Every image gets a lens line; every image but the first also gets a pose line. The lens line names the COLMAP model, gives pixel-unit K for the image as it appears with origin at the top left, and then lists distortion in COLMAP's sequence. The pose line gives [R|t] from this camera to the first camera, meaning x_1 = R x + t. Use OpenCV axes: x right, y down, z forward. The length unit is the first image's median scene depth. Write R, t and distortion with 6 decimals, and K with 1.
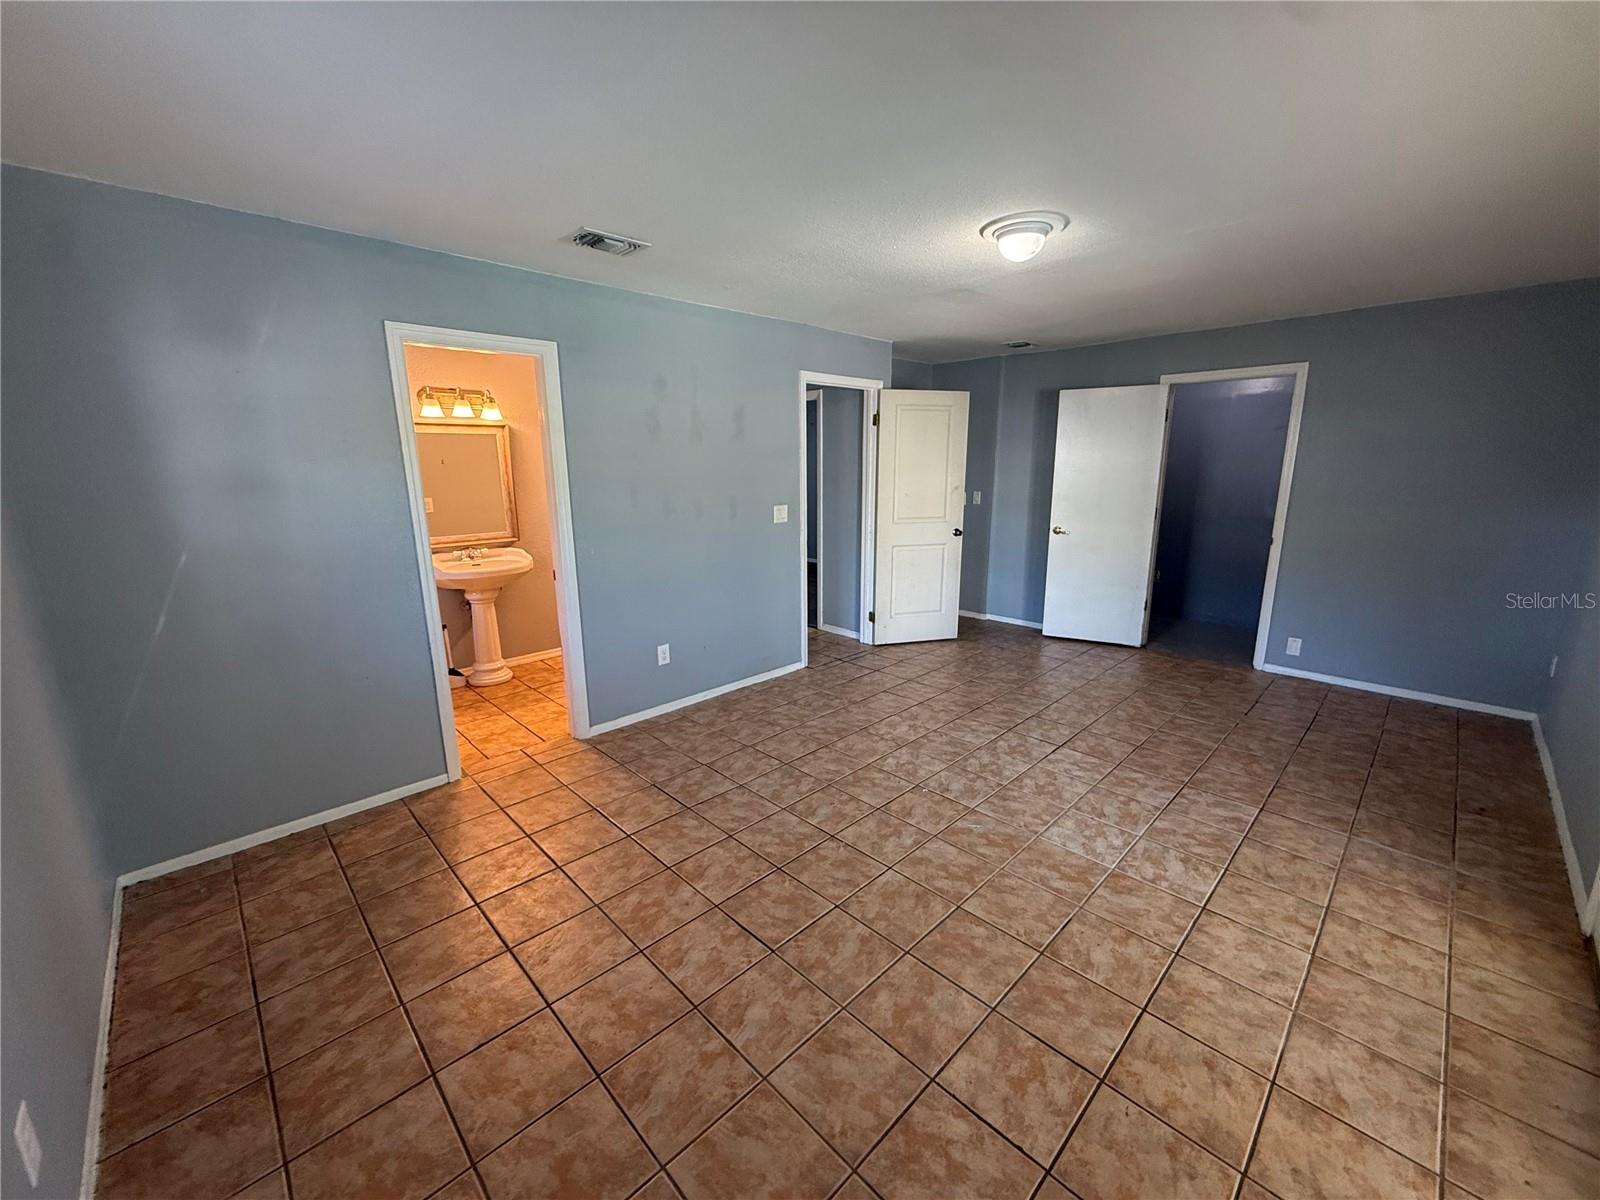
lens RADIAL K [[637.4, 0, 797.4], [0, 637.4, 598.7], [0, 0, 1]] dist [0.000605, 0.000440]
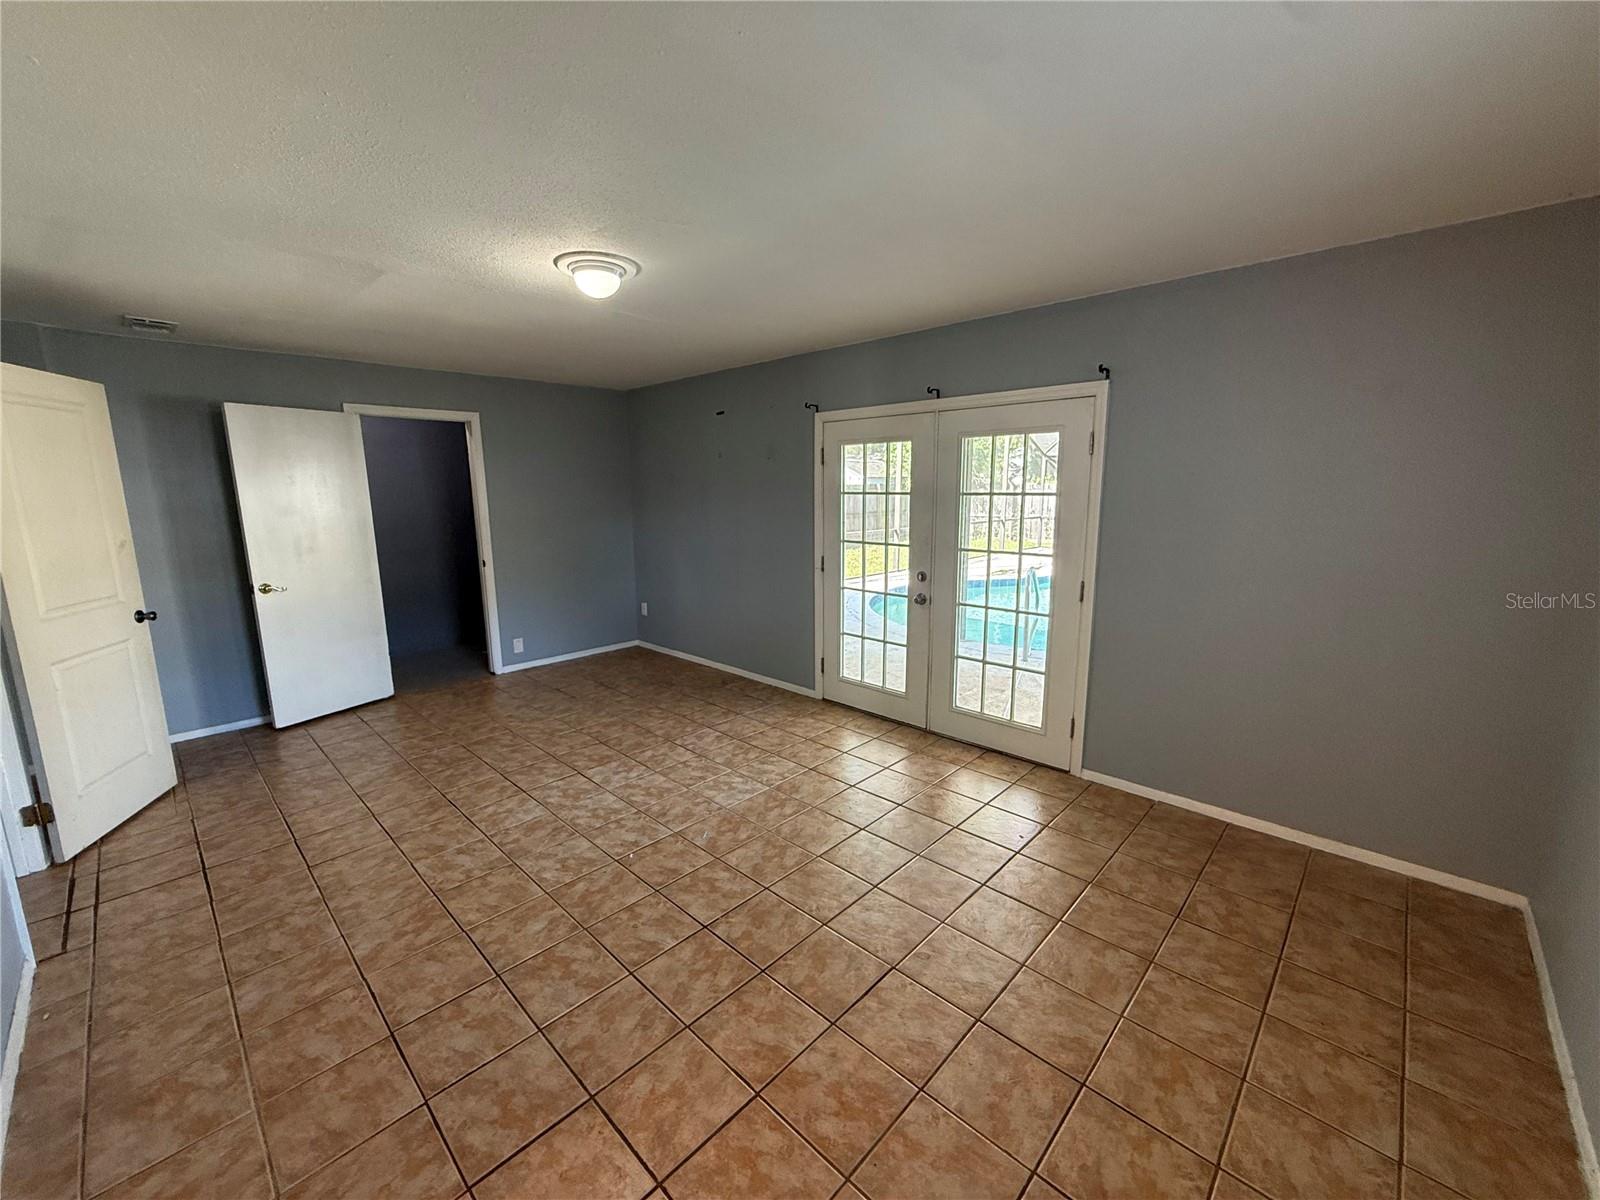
lens RADIAL K [[637.4, 0, 796.4], [0, 637.4, 600.8], [0, 0, 1]] dist [0.000605, 0.000440]
pose [[-0.033709, -0.170902, 0.984711, -0.577681], [0.221851, 0.959411, 0.174105, -0.137643], [-0.974498, 0.224328, 0.005574, 0.624432]]
